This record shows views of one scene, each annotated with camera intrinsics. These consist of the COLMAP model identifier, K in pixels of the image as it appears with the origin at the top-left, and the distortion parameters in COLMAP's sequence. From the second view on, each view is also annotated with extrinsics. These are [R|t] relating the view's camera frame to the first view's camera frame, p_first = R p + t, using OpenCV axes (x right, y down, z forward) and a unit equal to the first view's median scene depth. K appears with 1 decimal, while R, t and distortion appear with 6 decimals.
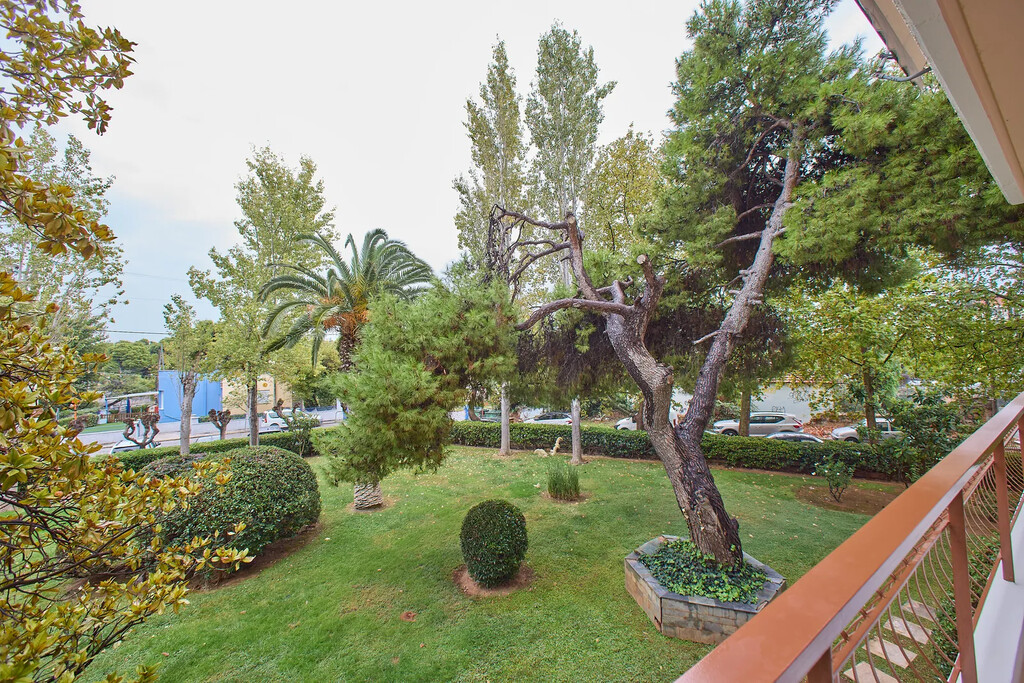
lens RADIAL K [[400.3, 0, 502.7], [0, 400.3, 347.3], [0, 0, 1]] dist [-0.009114, 0.001966]
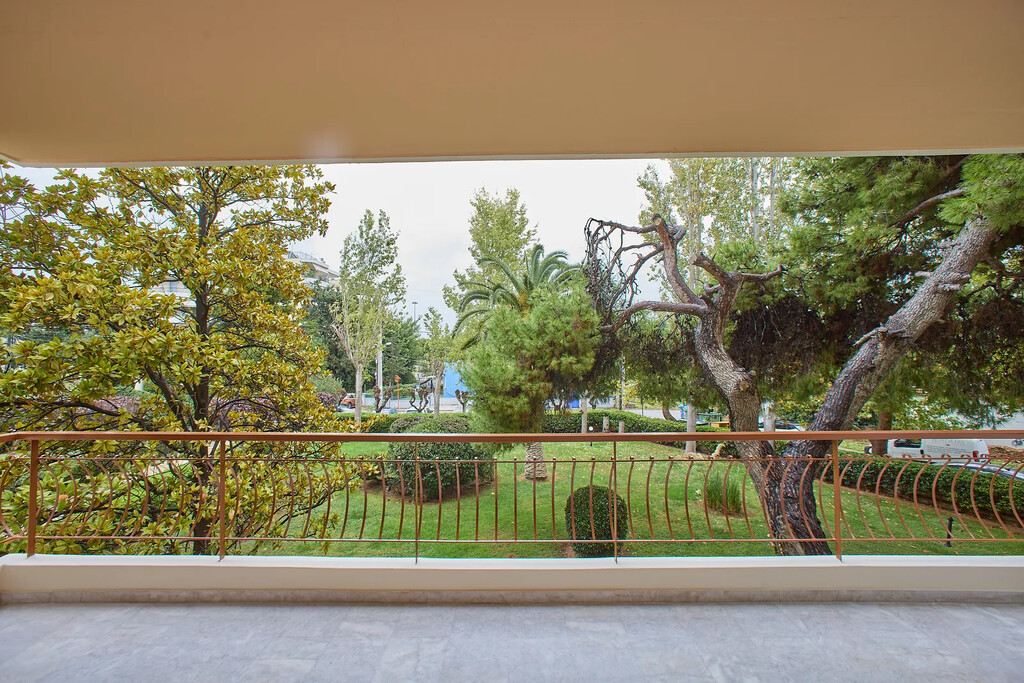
lens RADIAL K [[400.3, 0, 506.2], [0, 400.3, 340.7], [0, 0, 1]] dist [-0.009114, 0.001966]
pose [[0.821443, -0.000419, -0.570291, 0.327939], [0.000624, 1.000000, 0.000165, -0.015008], [0.570291, -0.000492, 0.821443, -0.034264]]
